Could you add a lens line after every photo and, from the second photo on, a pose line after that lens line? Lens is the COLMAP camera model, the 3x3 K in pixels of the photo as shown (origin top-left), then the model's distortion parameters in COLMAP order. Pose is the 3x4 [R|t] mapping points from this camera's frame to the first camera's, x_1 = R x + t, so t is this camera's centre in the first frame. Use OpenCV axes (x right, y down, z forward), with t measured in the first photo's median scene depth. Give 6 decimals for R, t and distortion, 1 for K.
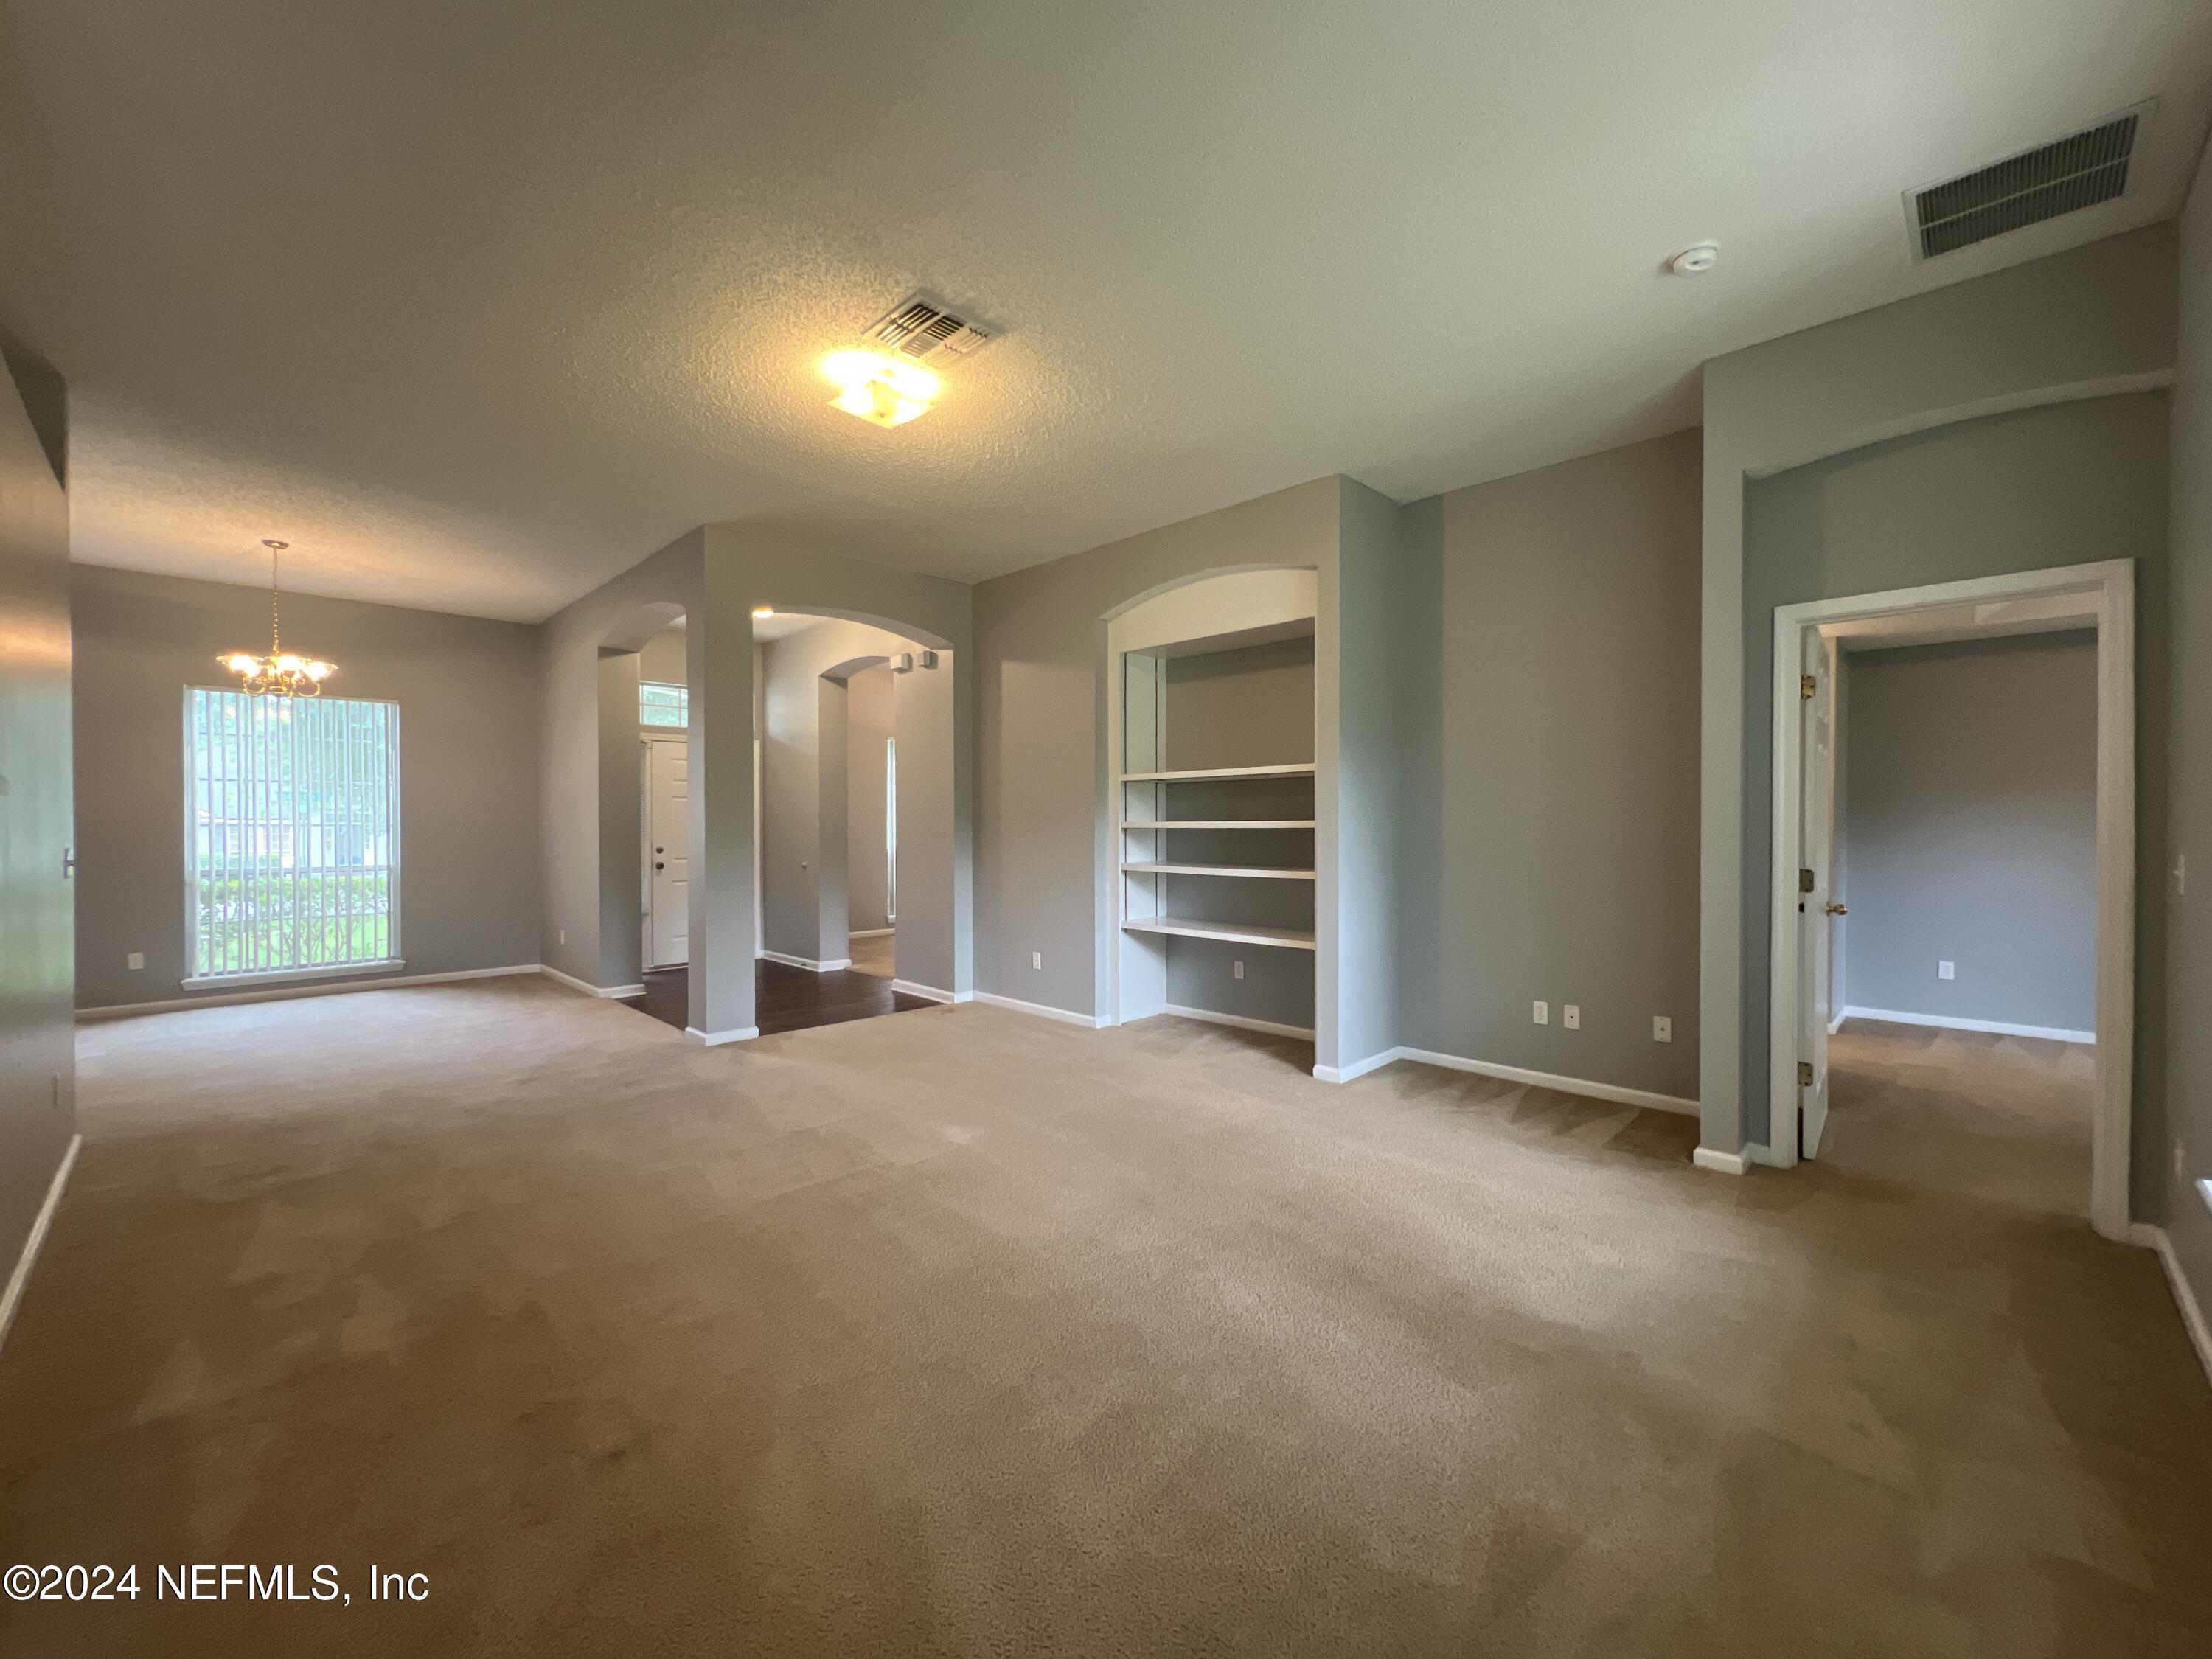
lens RADIAL K [[881.3, 0, 1102.4], [0, 881.3, 827.6], [0, 0, 1]] dist [-0.000545, -0.000201]
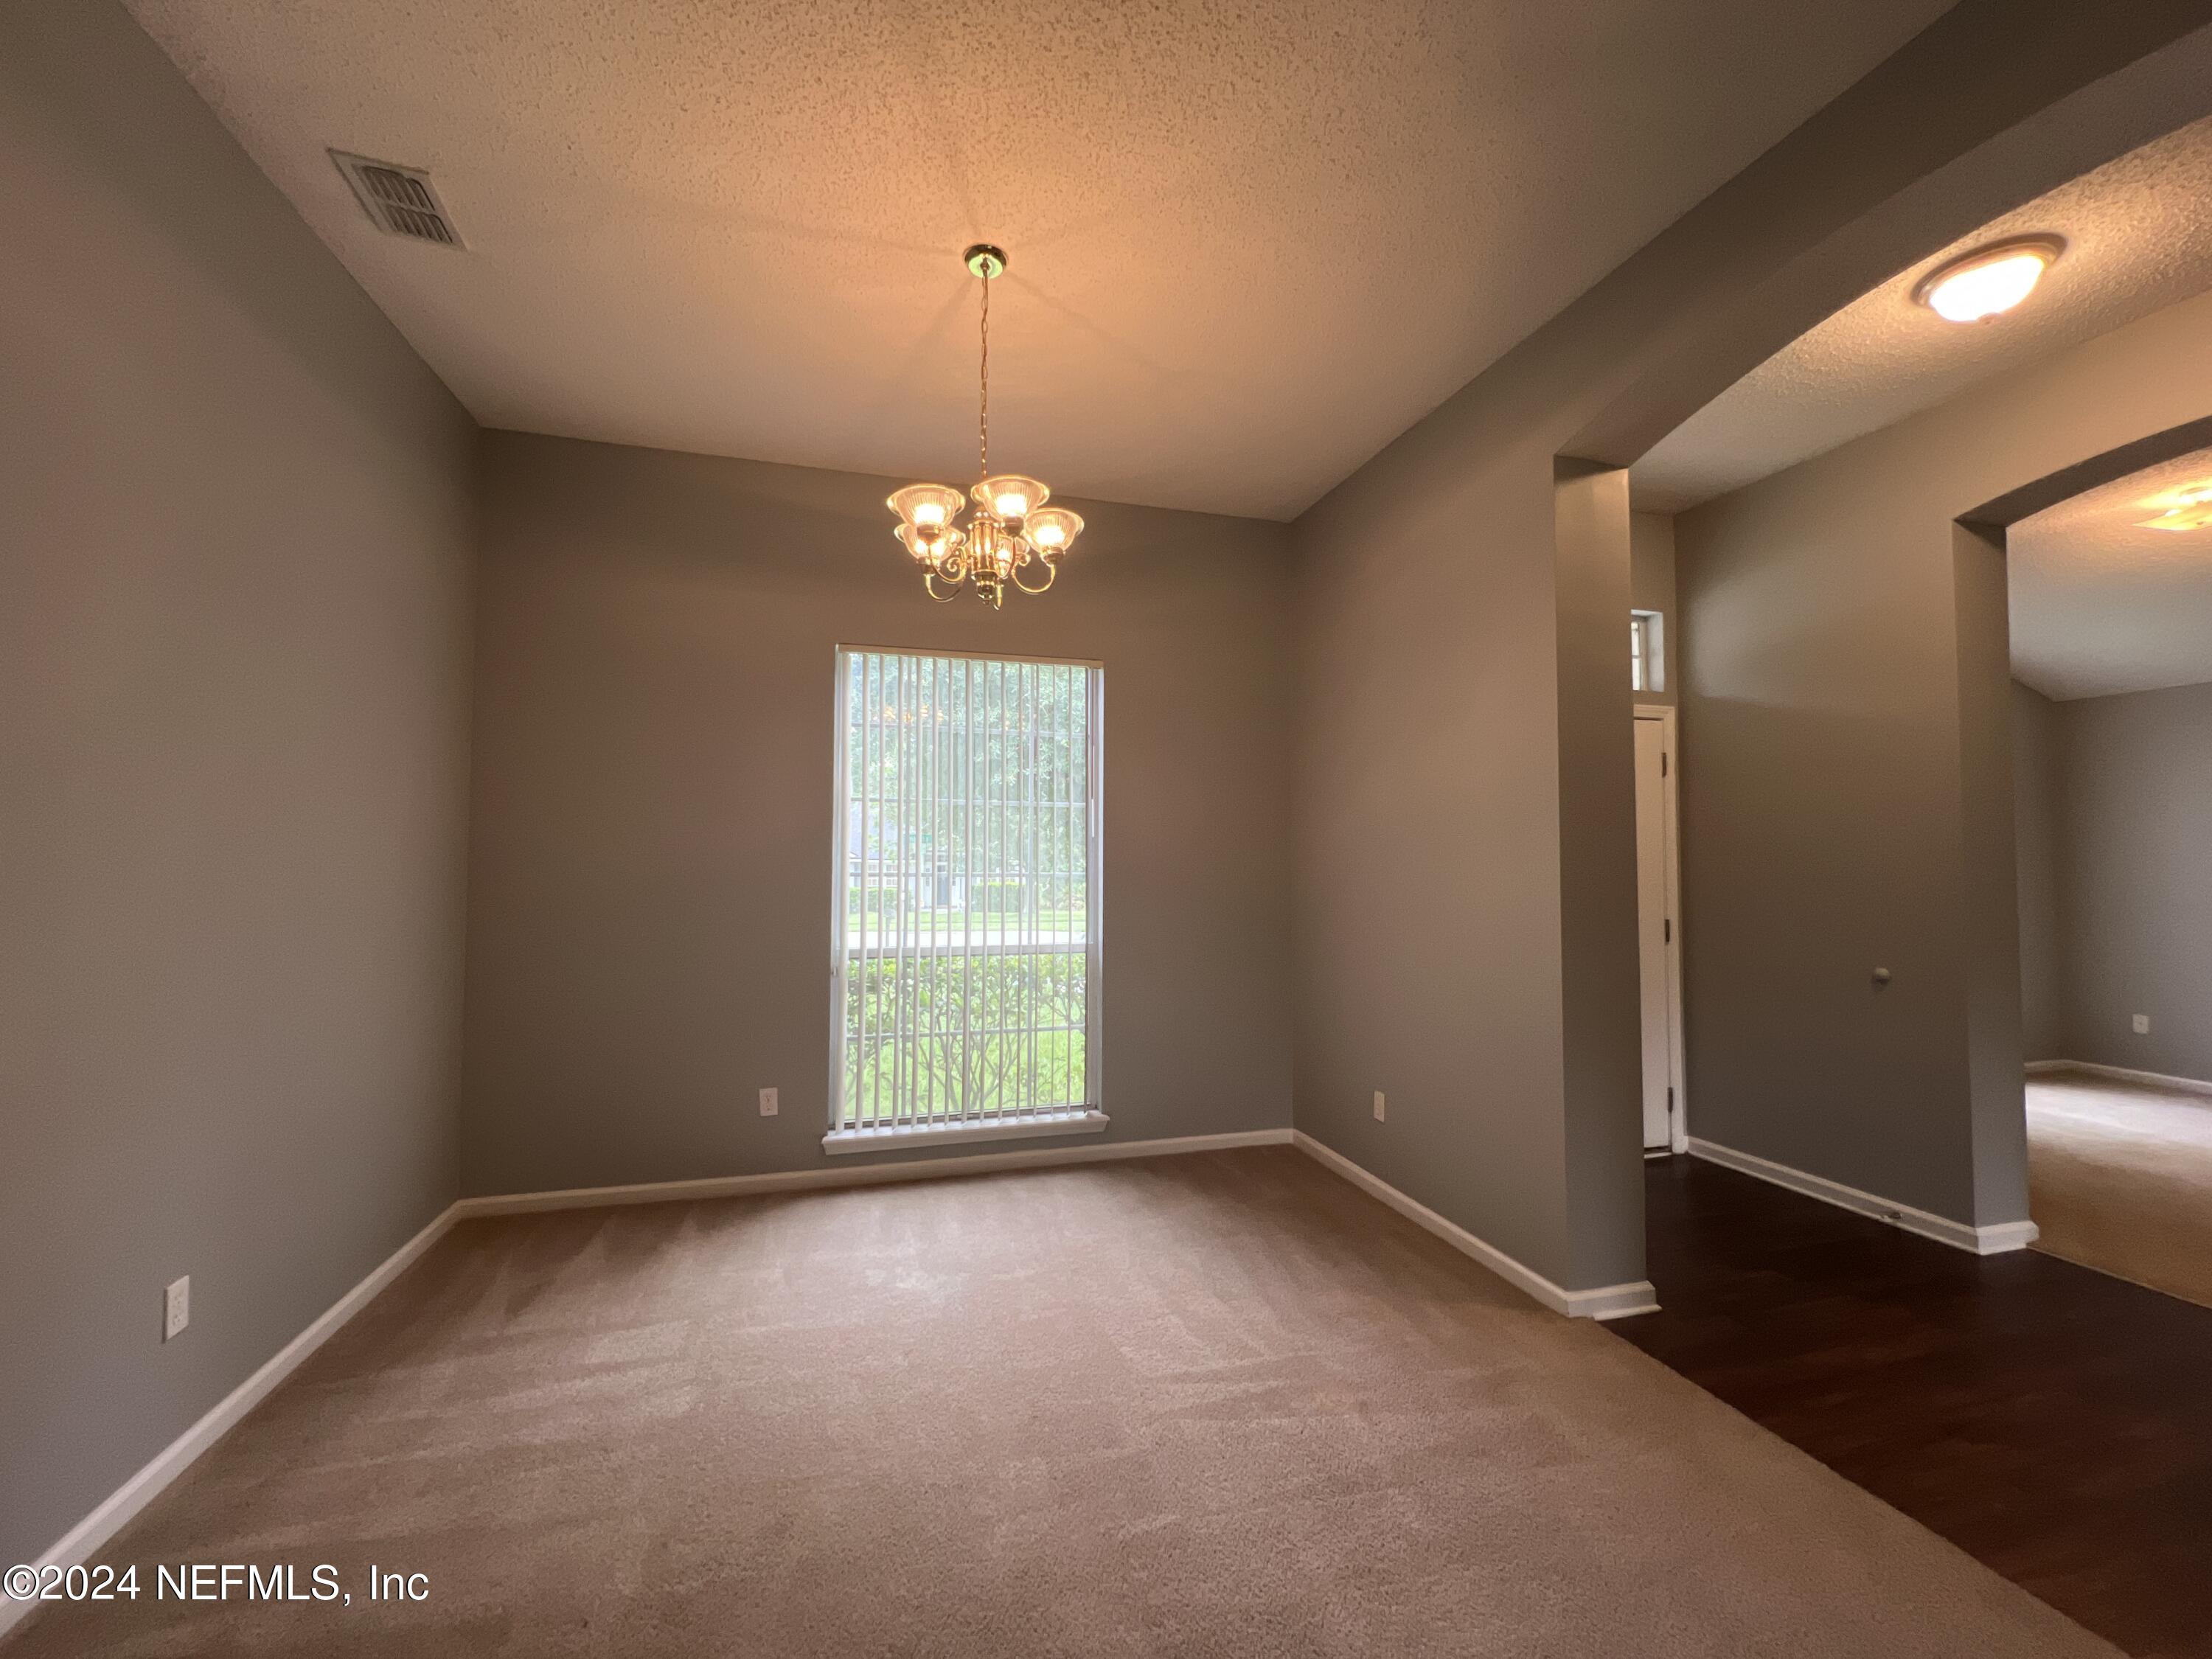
lens RADIAL K [[881.2, 0, 1106.0], [0, 881.2, 829.5], [0, 0, 1]] dist [-0.016015, -0.000081]
pose [[0.869029, -0.013050, -0.494588, -0.586600], [-0.009397, 0.999036, -0.042872, -0.009341], [0.494671, 0.041905, 0.868069, 0.574066]]
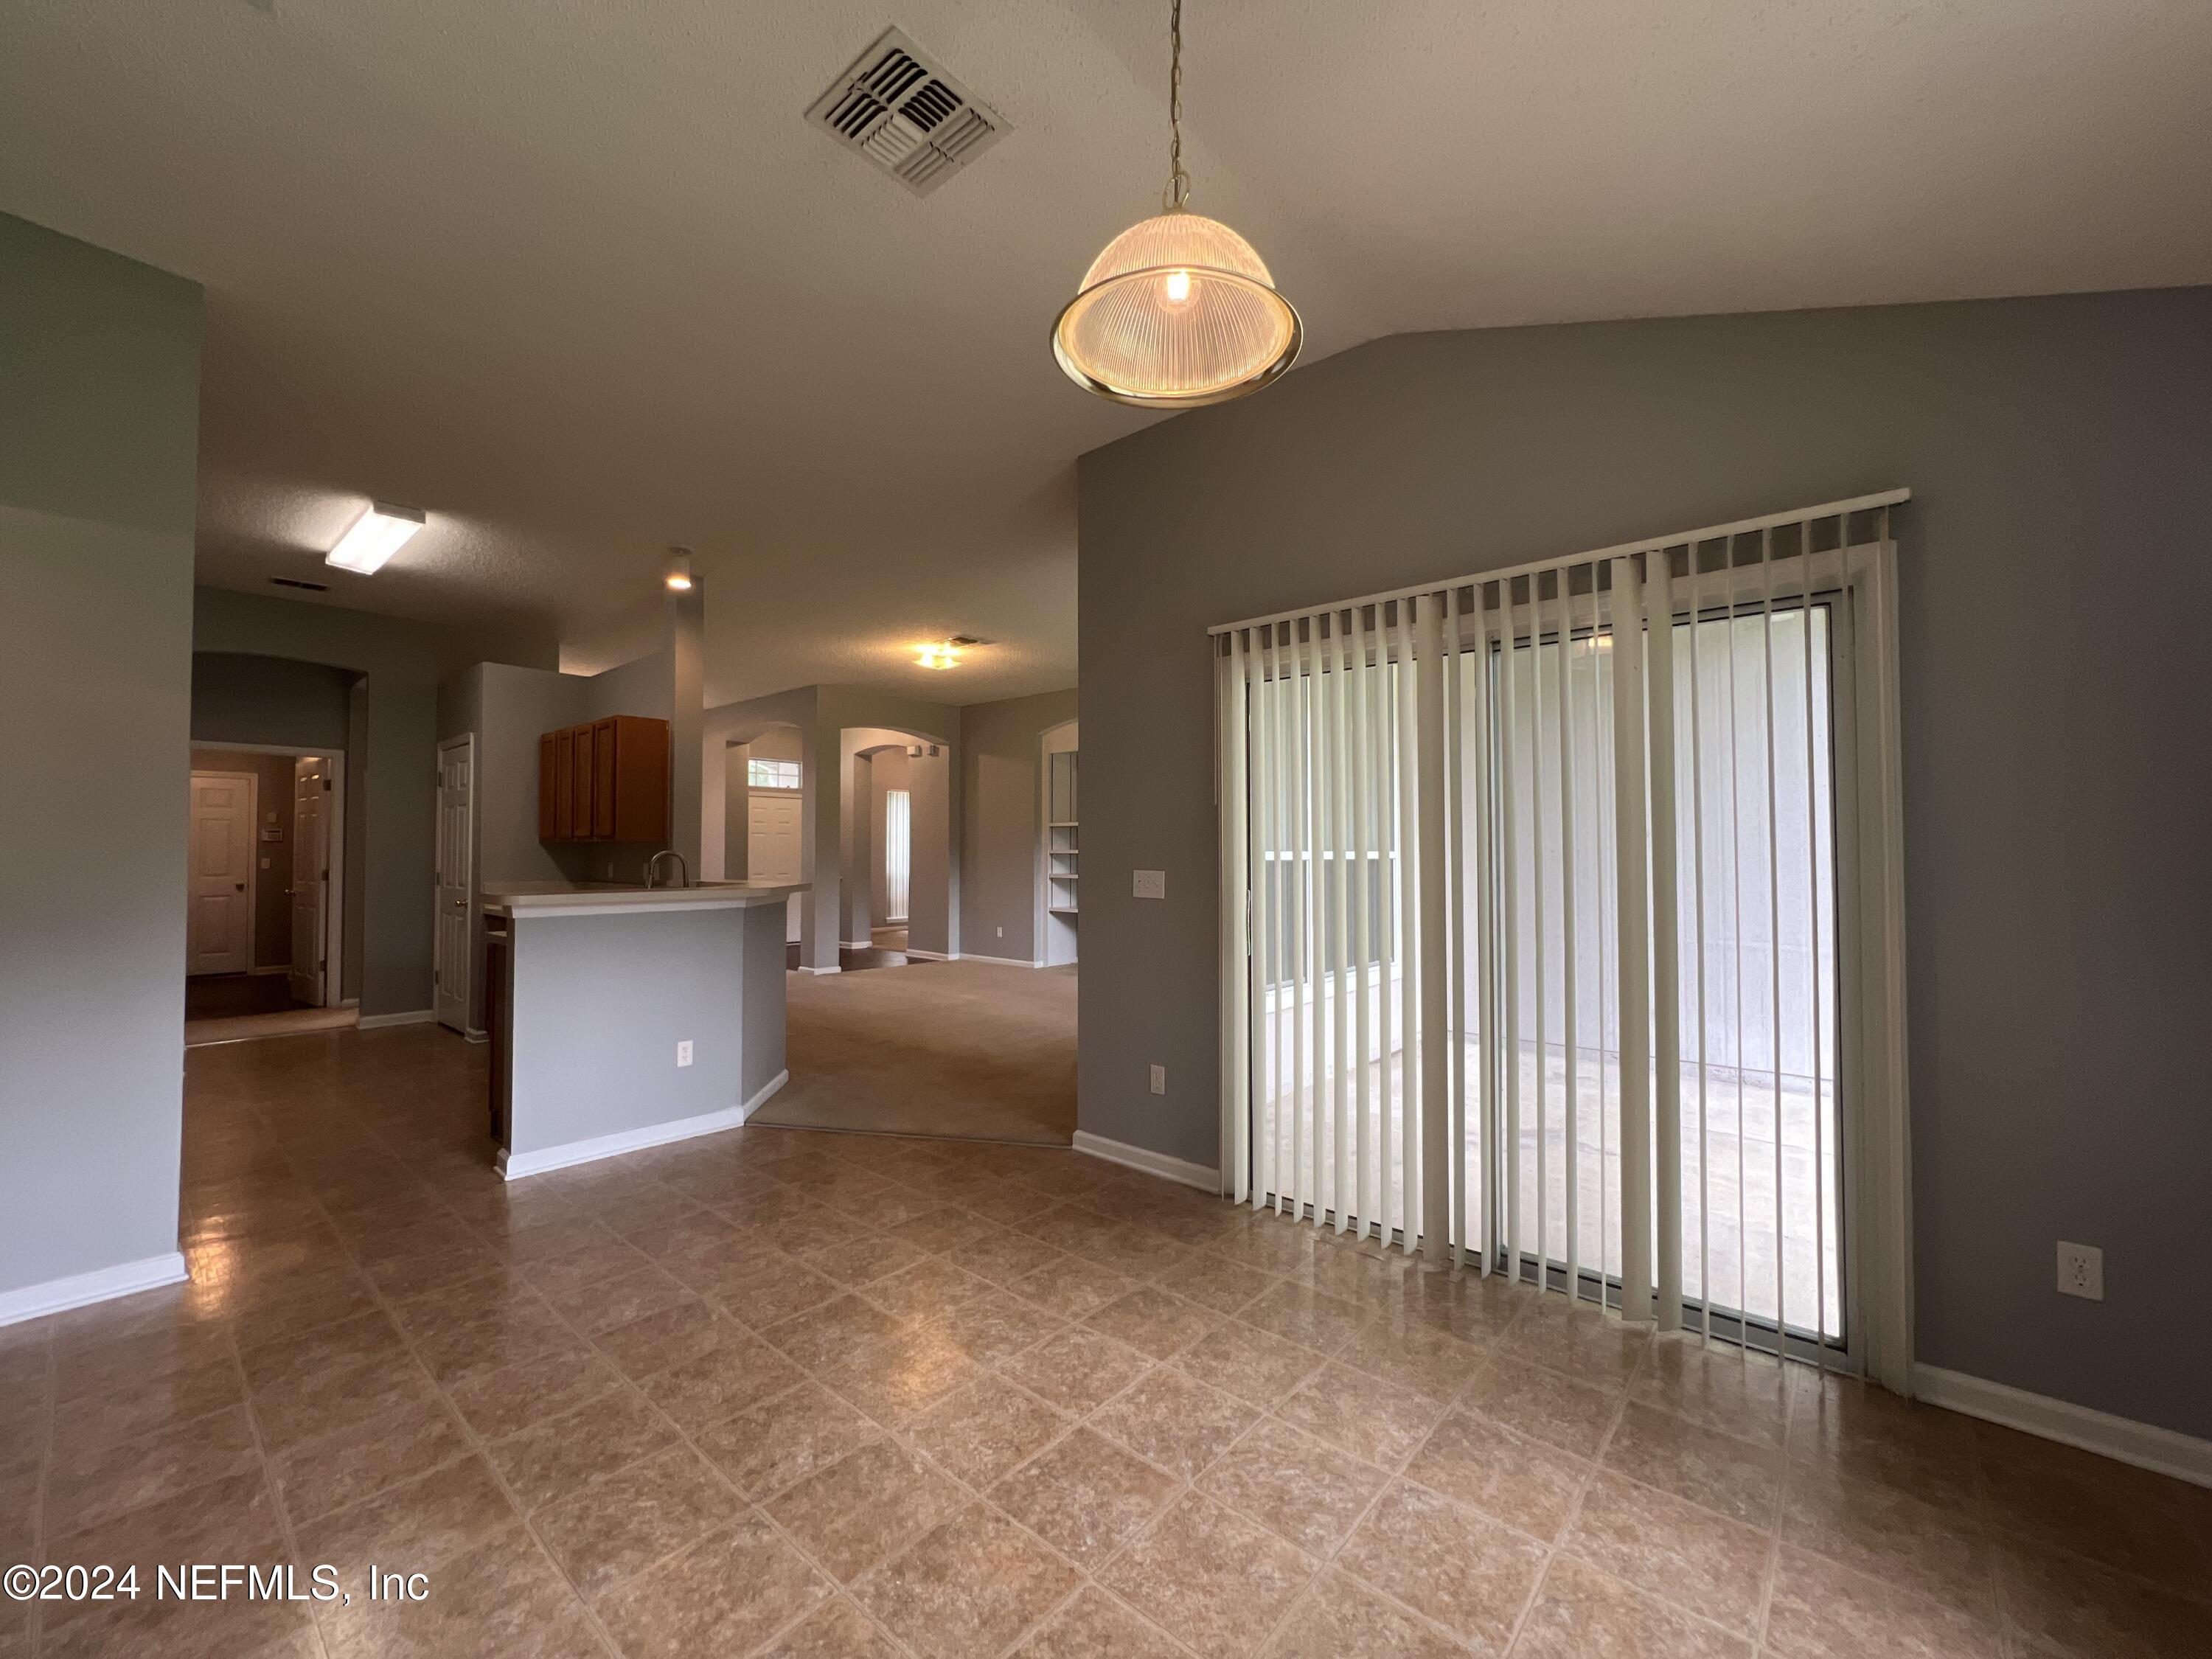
lens RADIAL K [[881.3, 0, 1102.4], [0, 881.3, 827.6], [0, 0, 1]] dist [-0.000545, -0.000201]
pose [[0.998086, 0.003456, 0.061748, 0.017166], [-0.001306, 0.999393, -0.034819, 0.009105], [-0.061830, 0.034672, 0.997484, -0.693852]]
